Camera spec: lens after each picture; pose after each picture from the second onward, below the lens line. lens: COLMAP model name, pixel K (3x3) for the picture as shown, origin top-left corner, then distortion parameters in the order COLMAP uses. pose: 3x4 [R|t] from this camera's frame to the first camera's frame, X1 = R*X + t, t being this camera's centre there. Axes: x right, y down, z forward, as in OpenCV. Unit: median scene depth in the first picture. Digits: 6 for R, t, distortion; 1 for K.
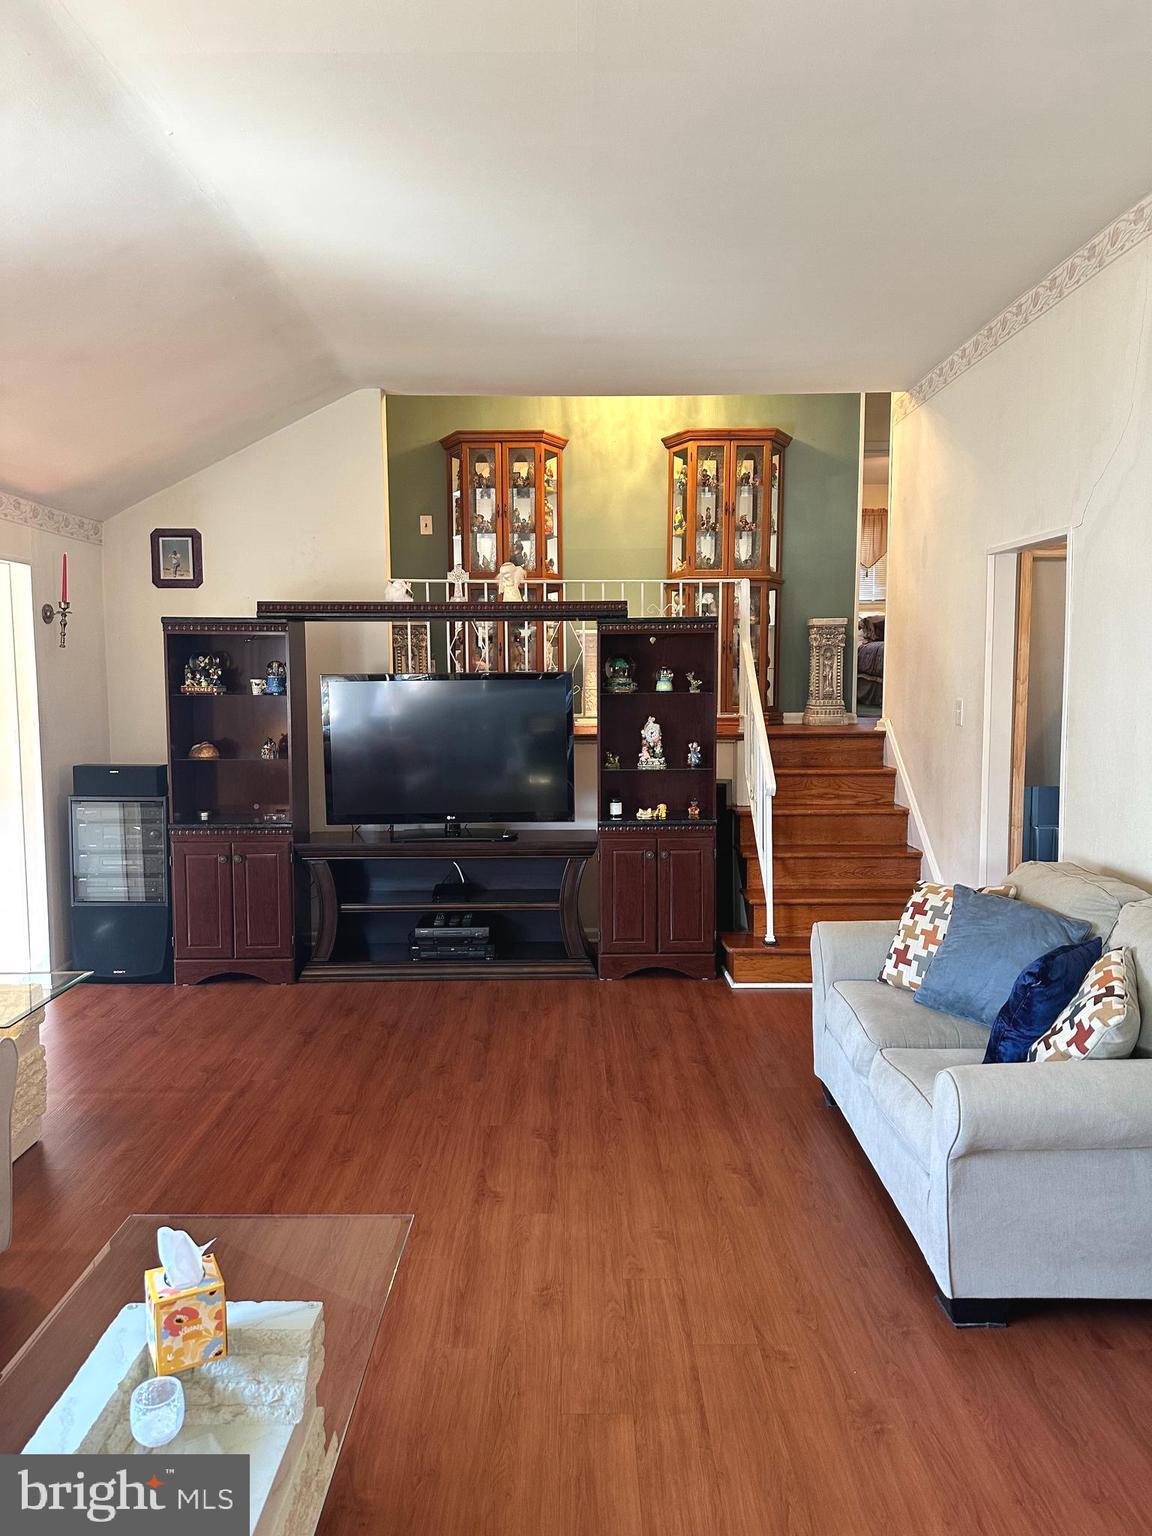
lens RADIAL K [[1066.2, 0, 583.4], [0, 1066.2, 761.5], [0, 0, 1]] dist [0.085118, -0.112512]
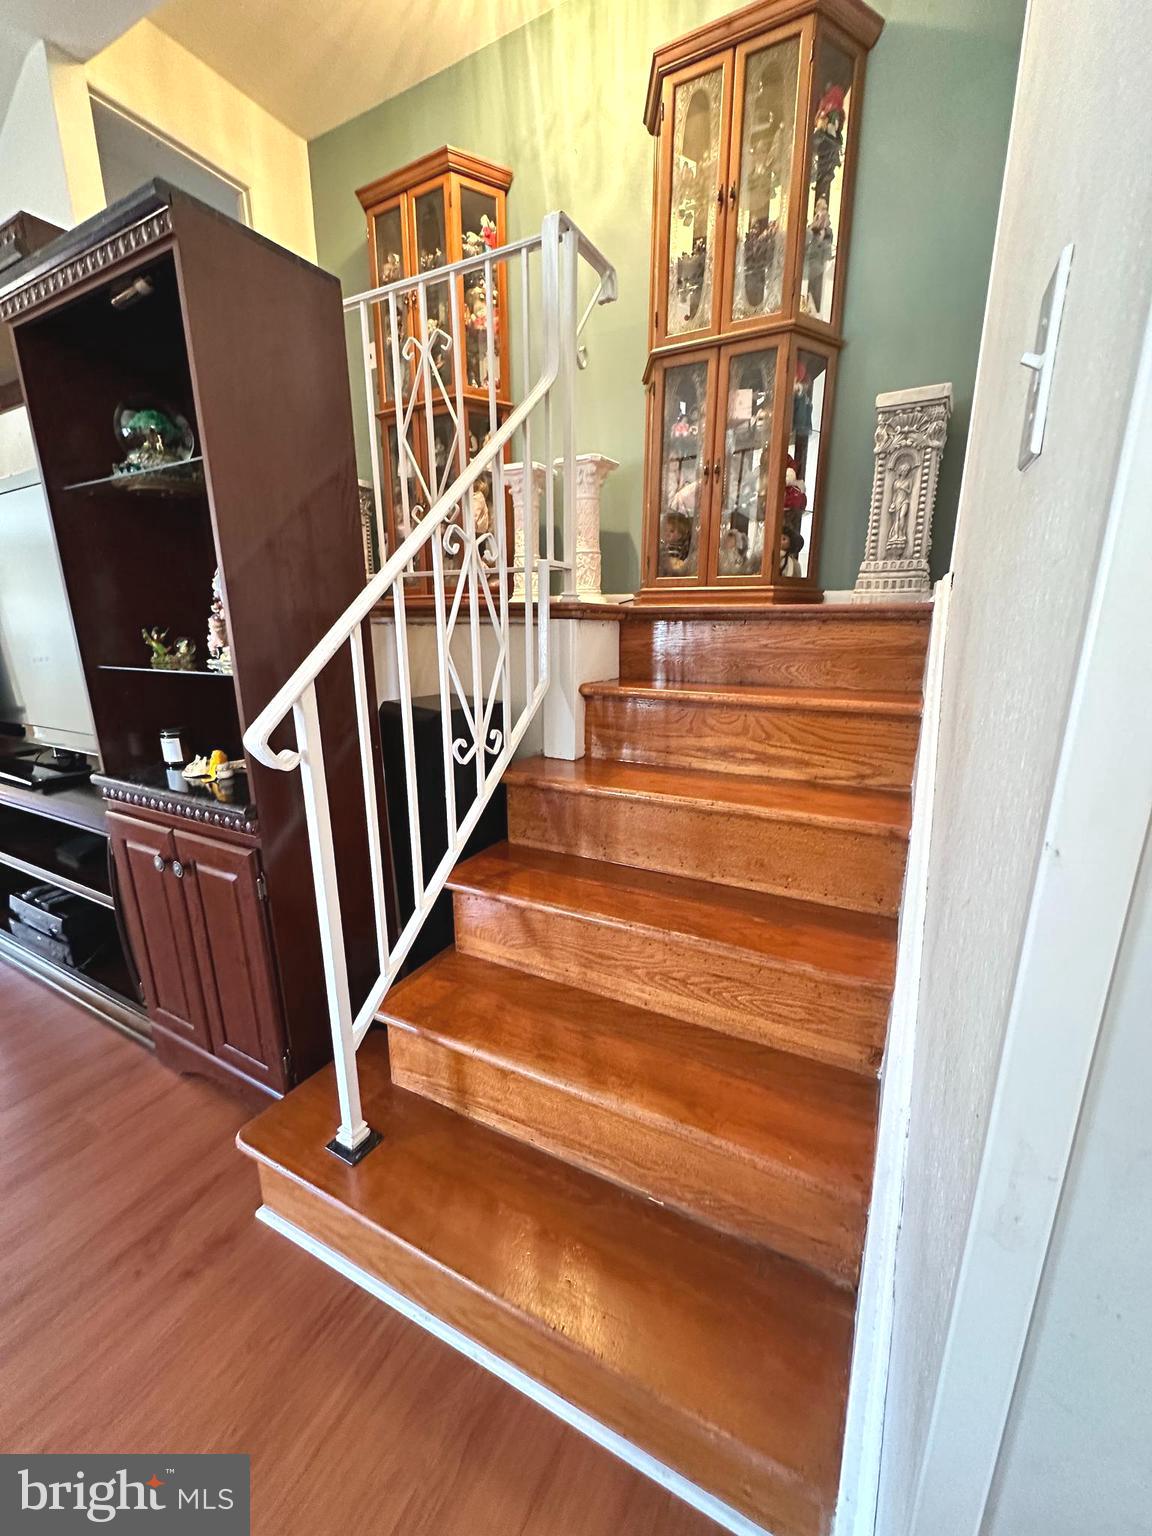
lens RADIAL K [[613.3, 0, 578.8], [0, 613.3, 767.9], [0, 0, 1]] dist [-0.000613, 0.000430]
pose [[0.871001, 0.117758, -0.476959, 0.285491], [-0.039356, 0.984452, 0.171185, -0.002222], [0.489702, -0.130332, 0.862094, 0.742478]]
